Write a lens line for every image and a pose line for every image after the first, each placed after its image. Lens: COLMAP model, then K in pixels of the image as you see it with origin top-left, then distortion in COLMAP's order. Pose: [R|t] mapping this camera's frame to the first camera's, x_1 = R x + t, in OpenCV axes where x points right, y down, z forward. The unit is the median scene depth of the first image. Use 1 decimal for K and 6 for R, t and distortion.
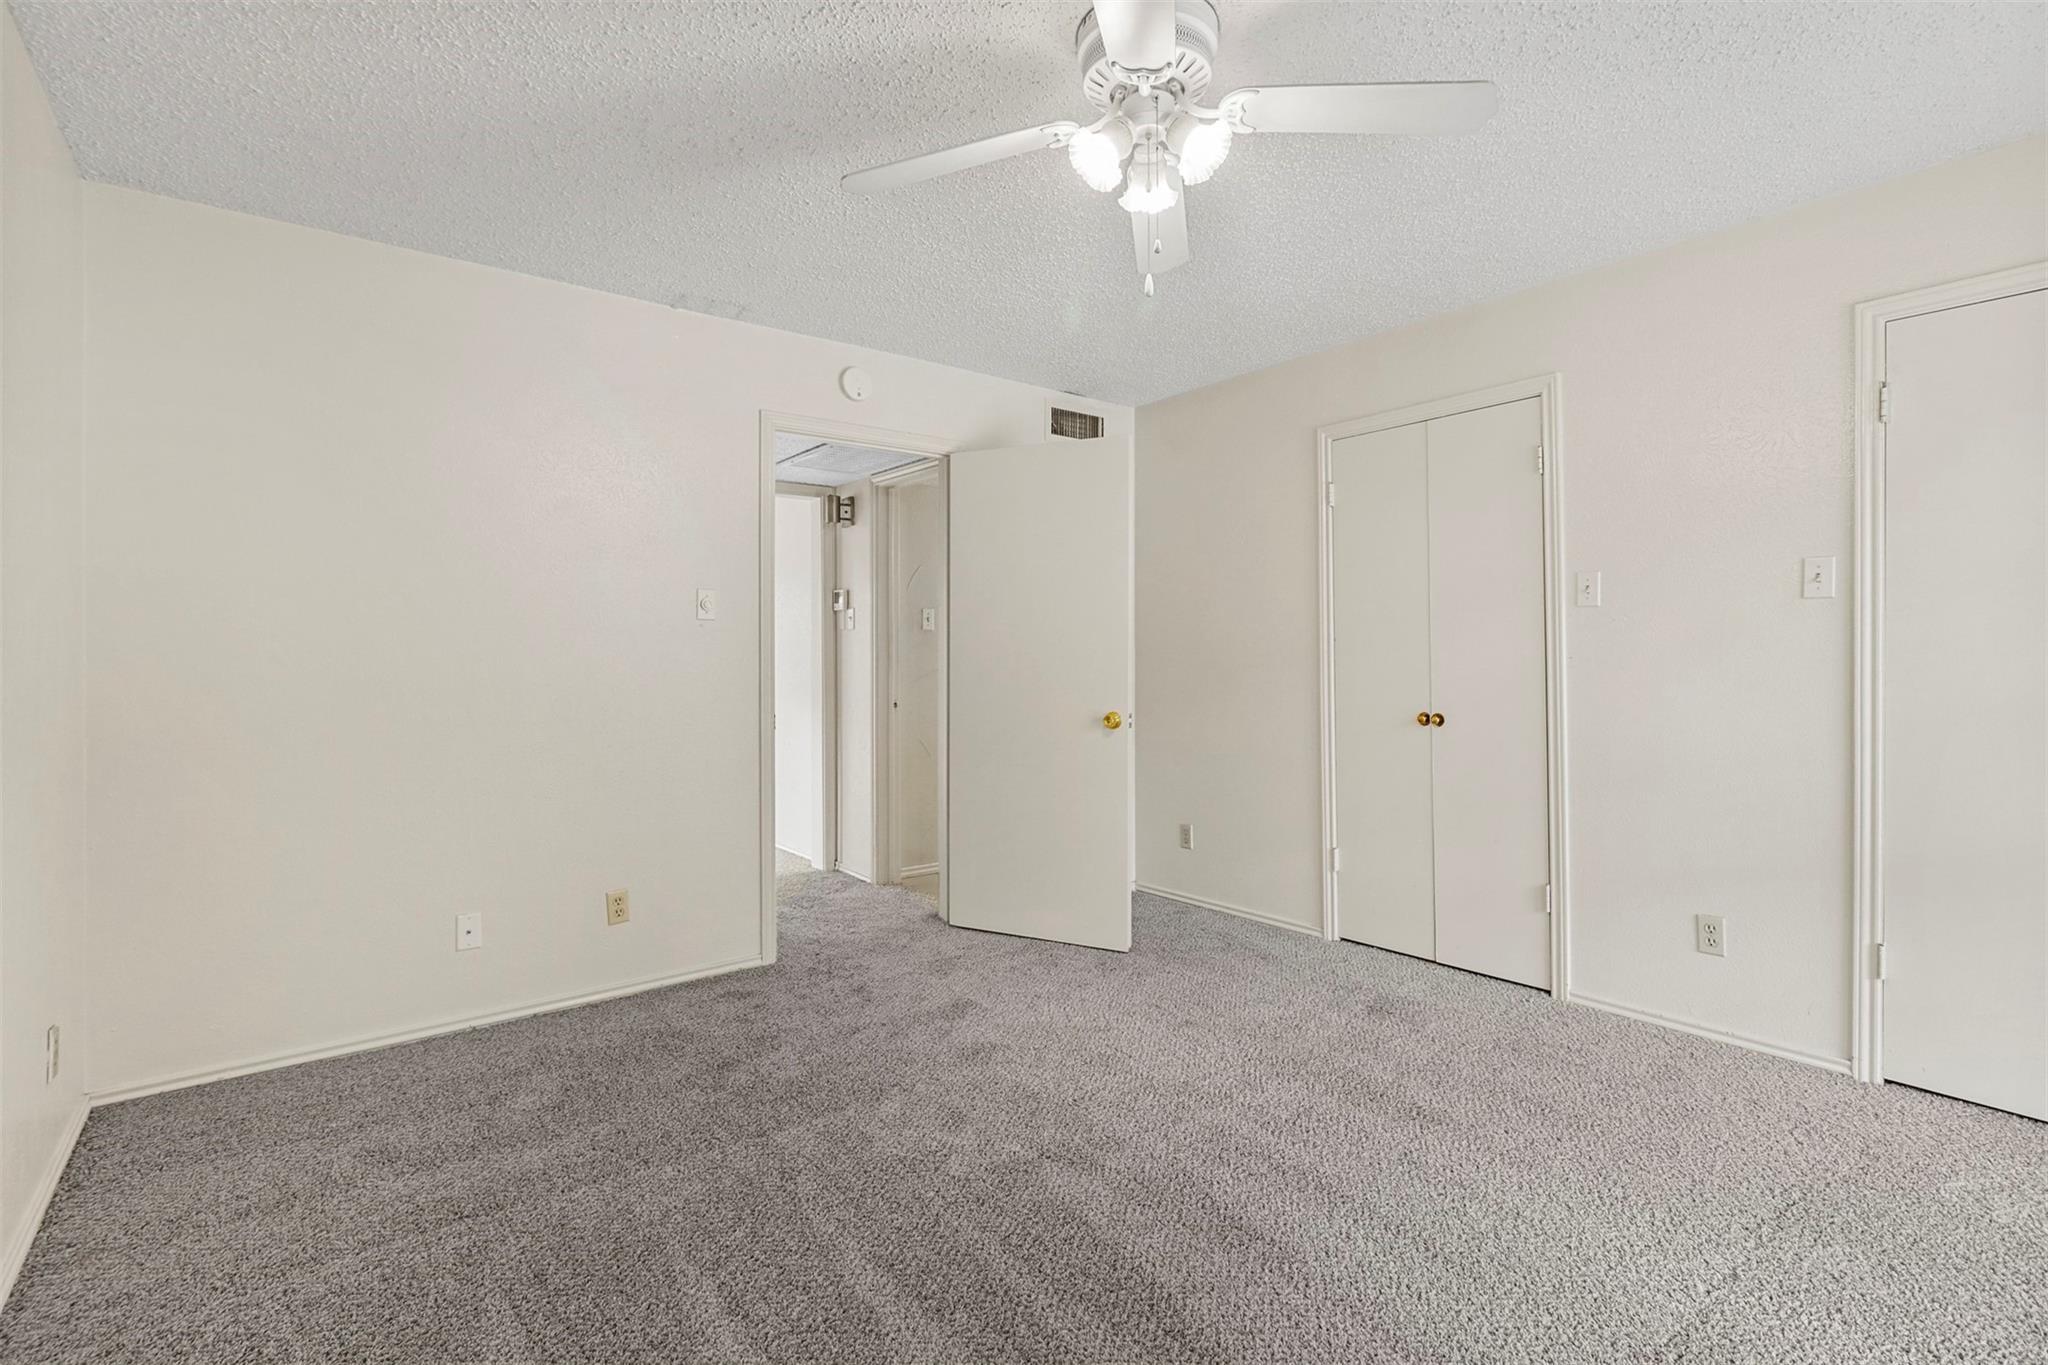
lens RADIAL K [[948.1, 0, 1027.2], [0, 948.1, 646.4], [0, 0, 1]] dist [0.000467, 0.000045]
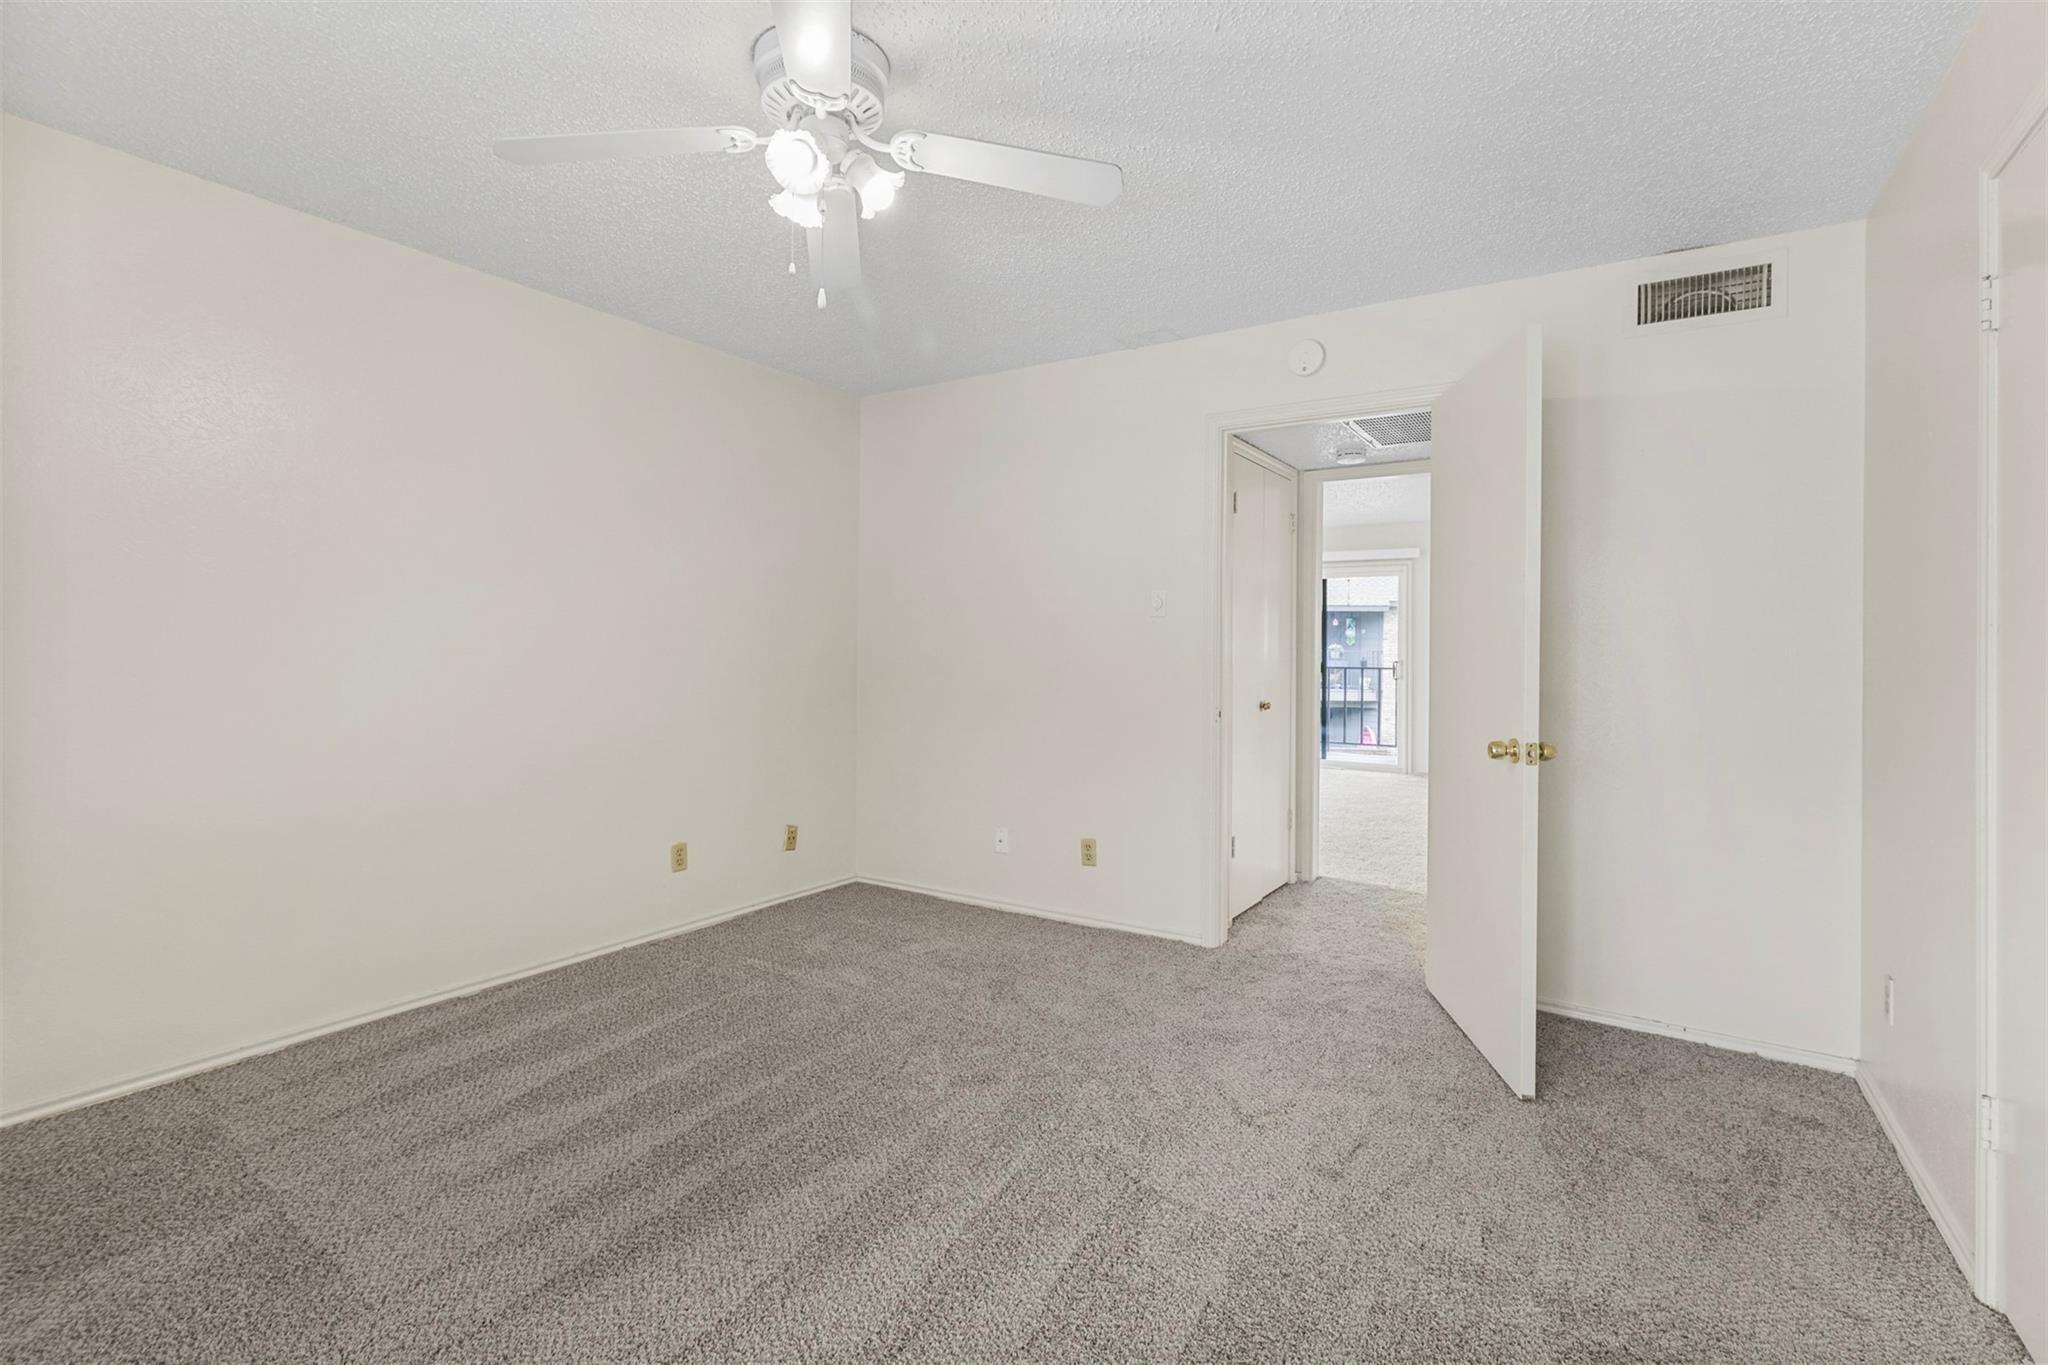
lens RADIAL K [[948.1, 0, 1027.2], [0, 948.1, 646.4], [0, 0, 1]] dist [0.000467, 0.000045]
pose [[0.344177, 0.007052, -0.938878, 0.636679], [-0.005480, 0.999970, 0.005503, 0.001532], [0.938889, 0.003251, 0.344205, 0.460038]]
